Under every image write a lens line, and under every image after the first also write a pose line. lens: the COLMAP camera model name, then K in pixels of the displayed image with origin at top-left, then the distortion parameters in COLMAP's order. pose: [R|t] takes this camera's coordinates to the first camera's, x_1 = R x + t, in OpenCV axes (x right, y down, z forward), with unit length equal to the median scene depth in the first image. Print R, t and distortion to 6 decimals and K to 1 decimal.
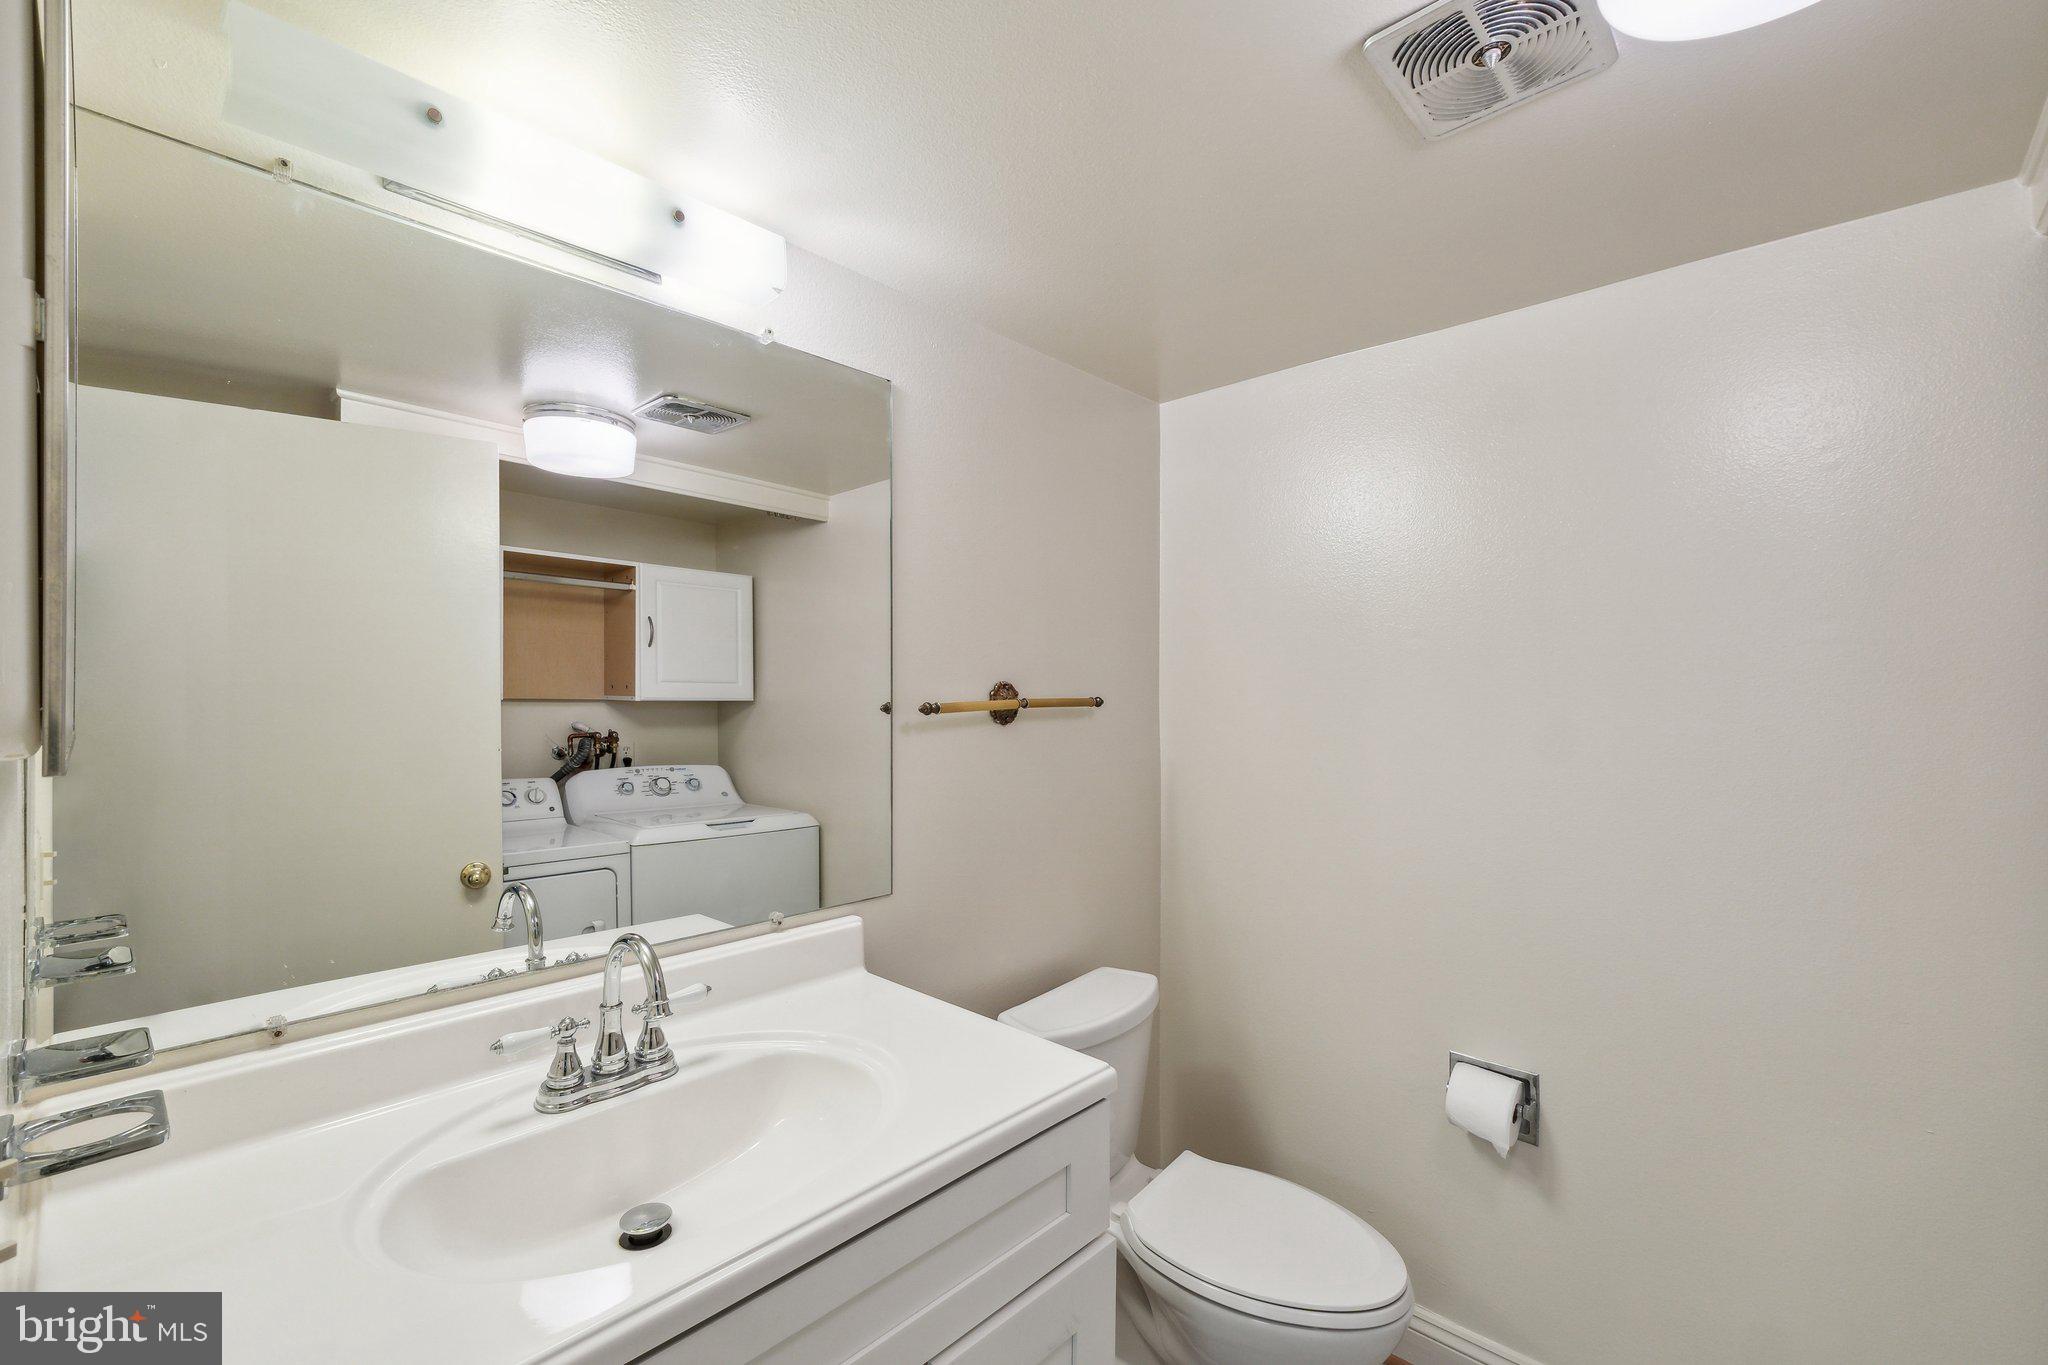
lens RADIAL K [[864.2, 0, 1020.9], [0, 864.2, 675.9], [0, 0, 1]] dist [-0.002035, 0.000047]
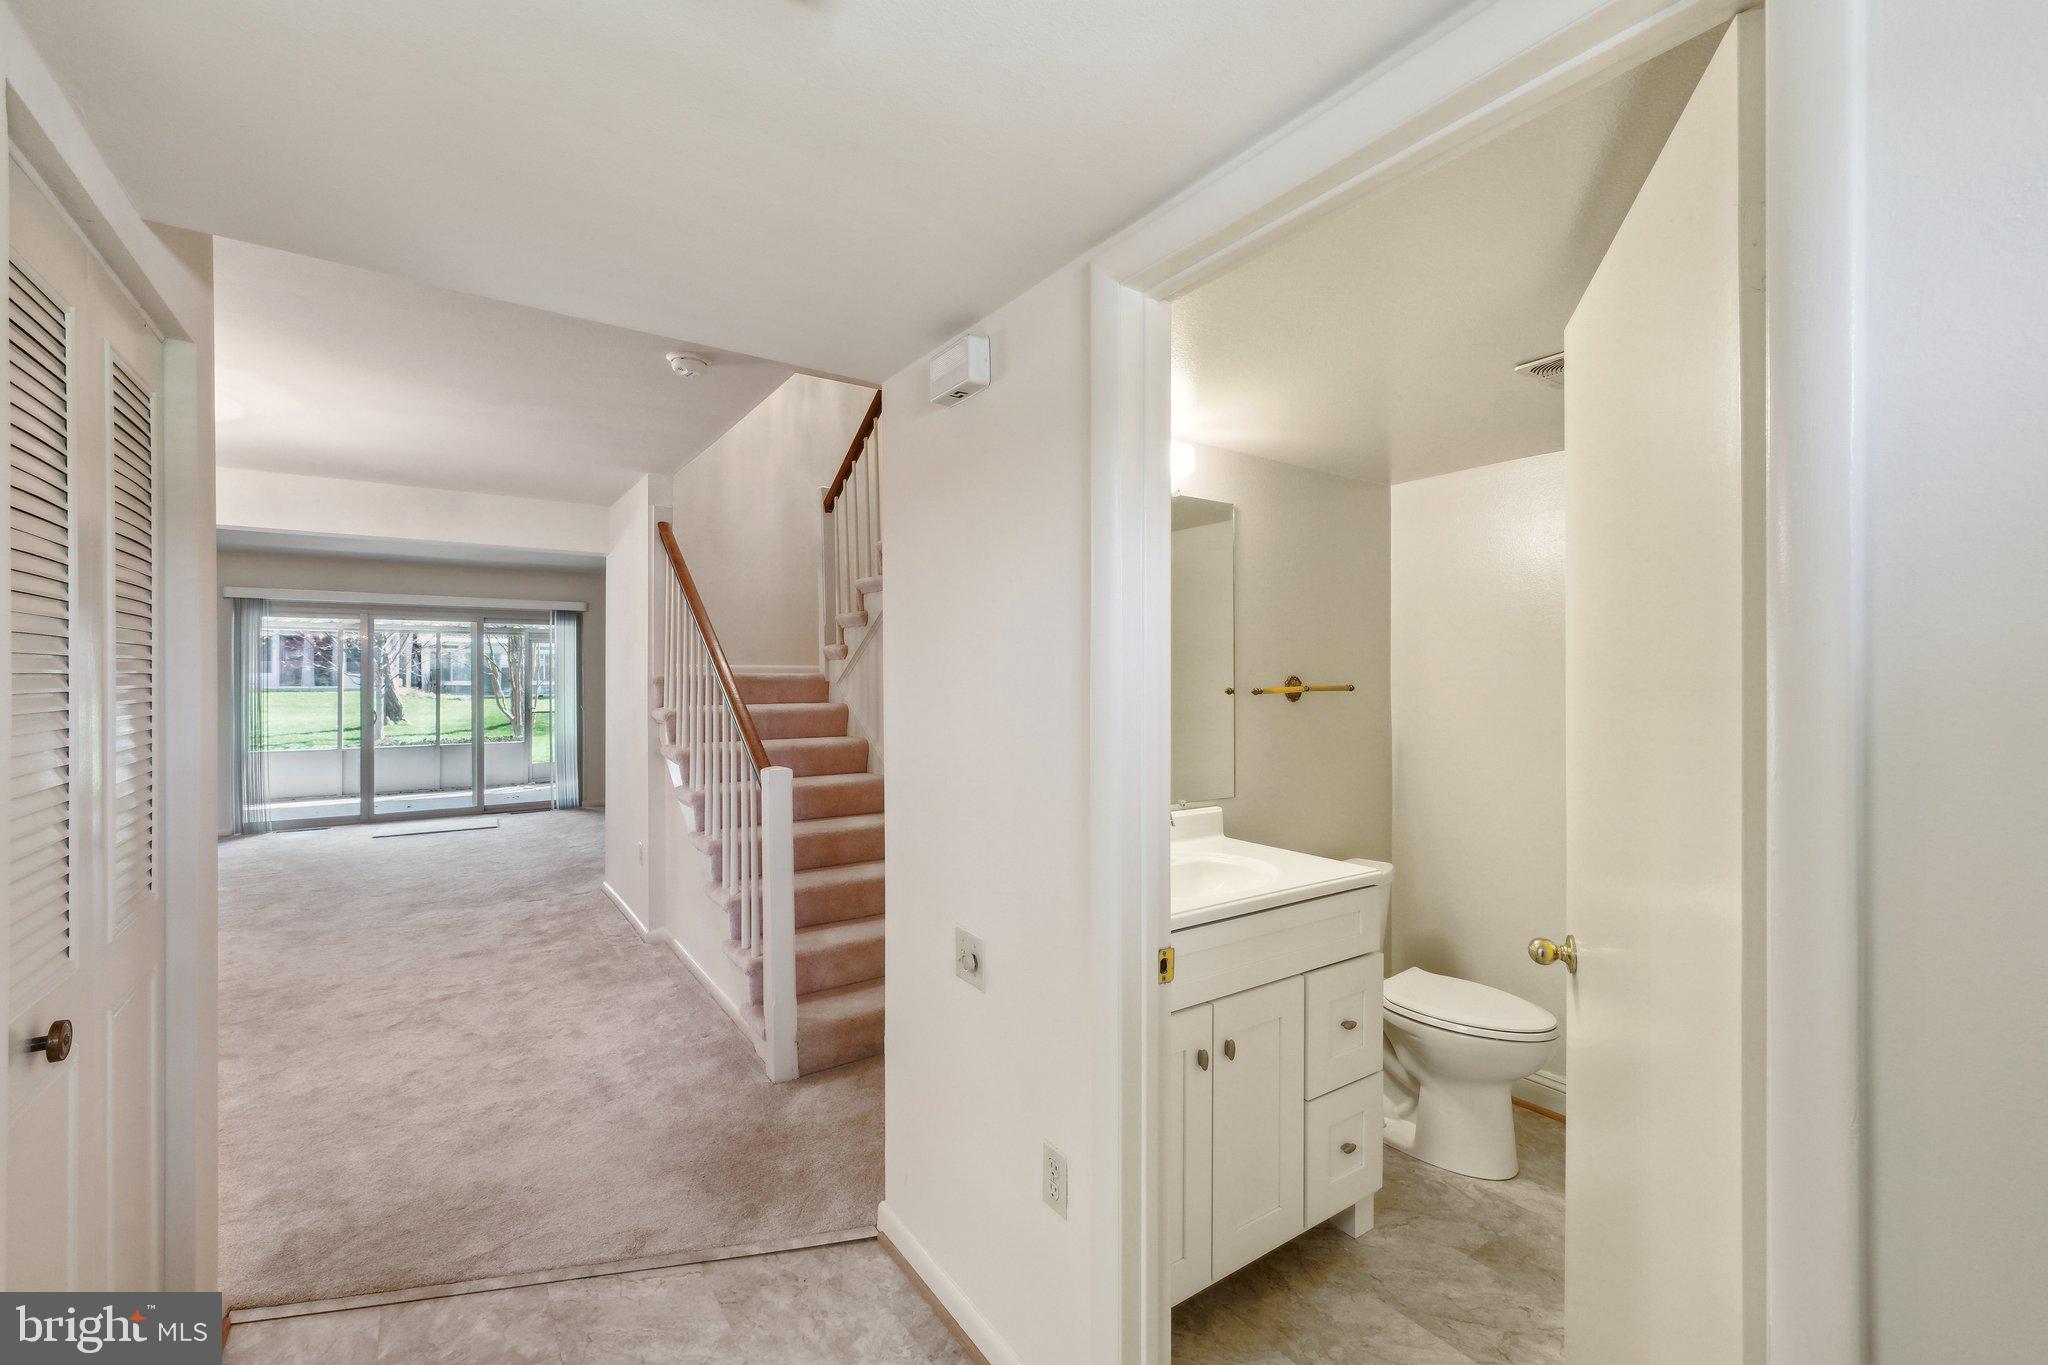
lens RADIAL K [[864.2, 0, 1020.9], [0, 864.2, 675.9], [0, 0, 1]] dist [-0.002035, 0.000047]
pose [[0.975559, -0.004276, -0.219695, -0.166632], [0.006912, 0.999913, 0.011234, -0.015256], [0.219627, -0.012478, 0.975504, -0.733176]]
